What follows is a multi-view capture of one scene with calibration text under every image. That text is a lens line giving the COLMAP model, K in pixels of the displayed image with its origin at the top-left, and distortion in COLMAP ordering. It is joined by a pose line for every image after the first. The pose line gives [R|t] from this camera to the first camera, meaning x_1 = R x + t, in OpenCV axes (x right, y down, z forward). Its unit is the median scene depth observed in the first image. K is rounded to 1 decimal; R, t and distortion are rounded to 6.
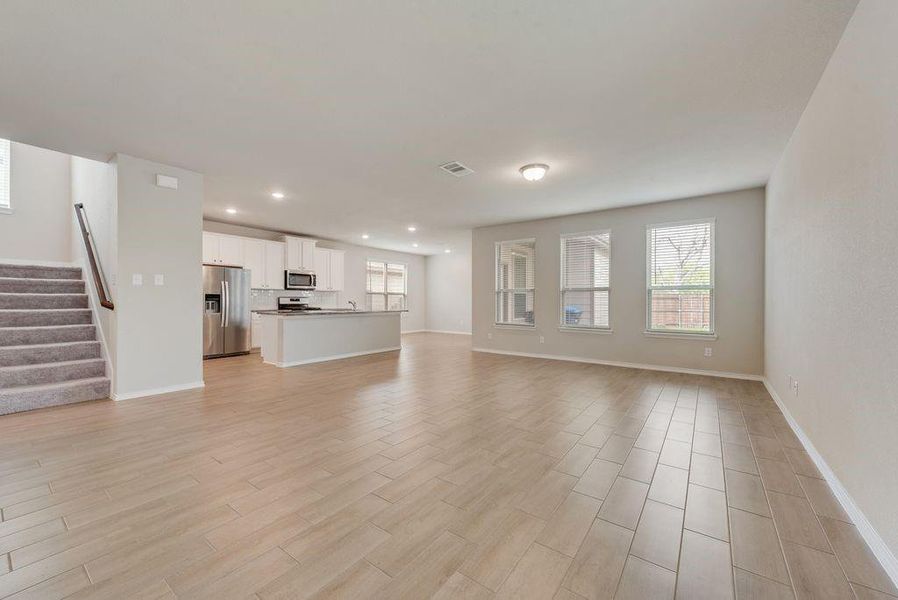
lens RADIAL K [[346.9, 0, 450.5], [0, 346.9, 301.4], [0, 0, 1]] dist [0.014361, -0.000157]
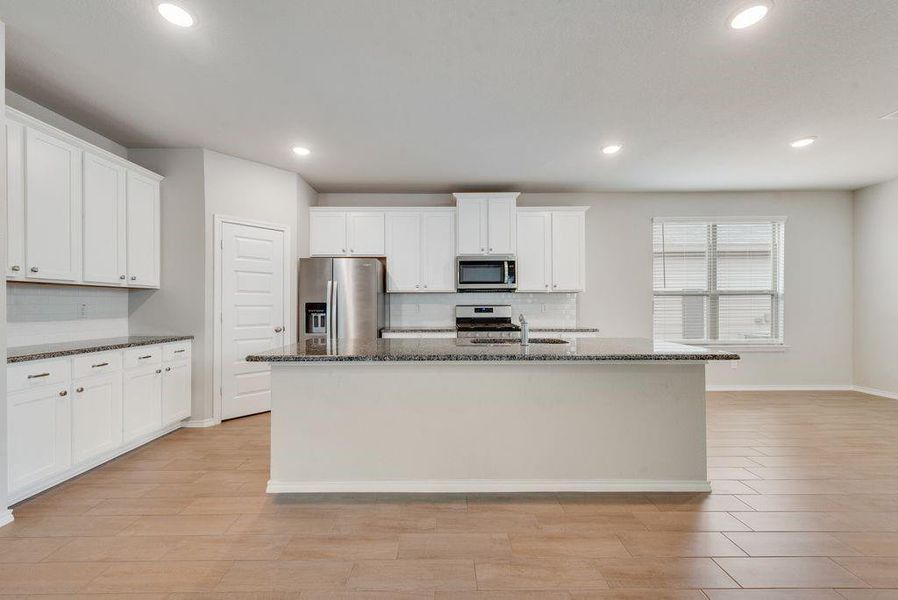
lens RADIAL K [[346.9, 0, 444.7], [0, 346.9, 307.2], [0, 0, 1]] dist [0.014361, -0.000157]
pose [[0.595322, -0.004951, -0.803472, -0.041358], [0.002503, 0.999988, -0.004308, -0.006528], [0.803483, 0.000553, 0.595327, 0.613655]]
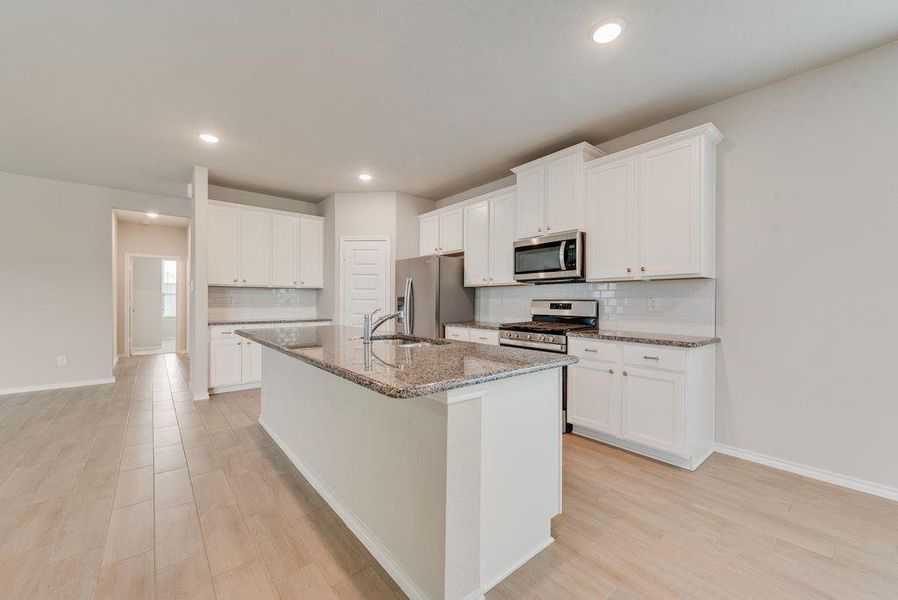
lens RADIAL K [[346.9, 0, 442.7], [0, 346.9, 304.4], [0, 0, 1]] dist [0.014361, -0.000157]
pose [[-0.235771, 0.004116, -0.971800, 0.004633], [-0.009442, 0.999934, 0.006526, -0.007581], [0.971763, 0.010714, -0.235716, 0.945960]]
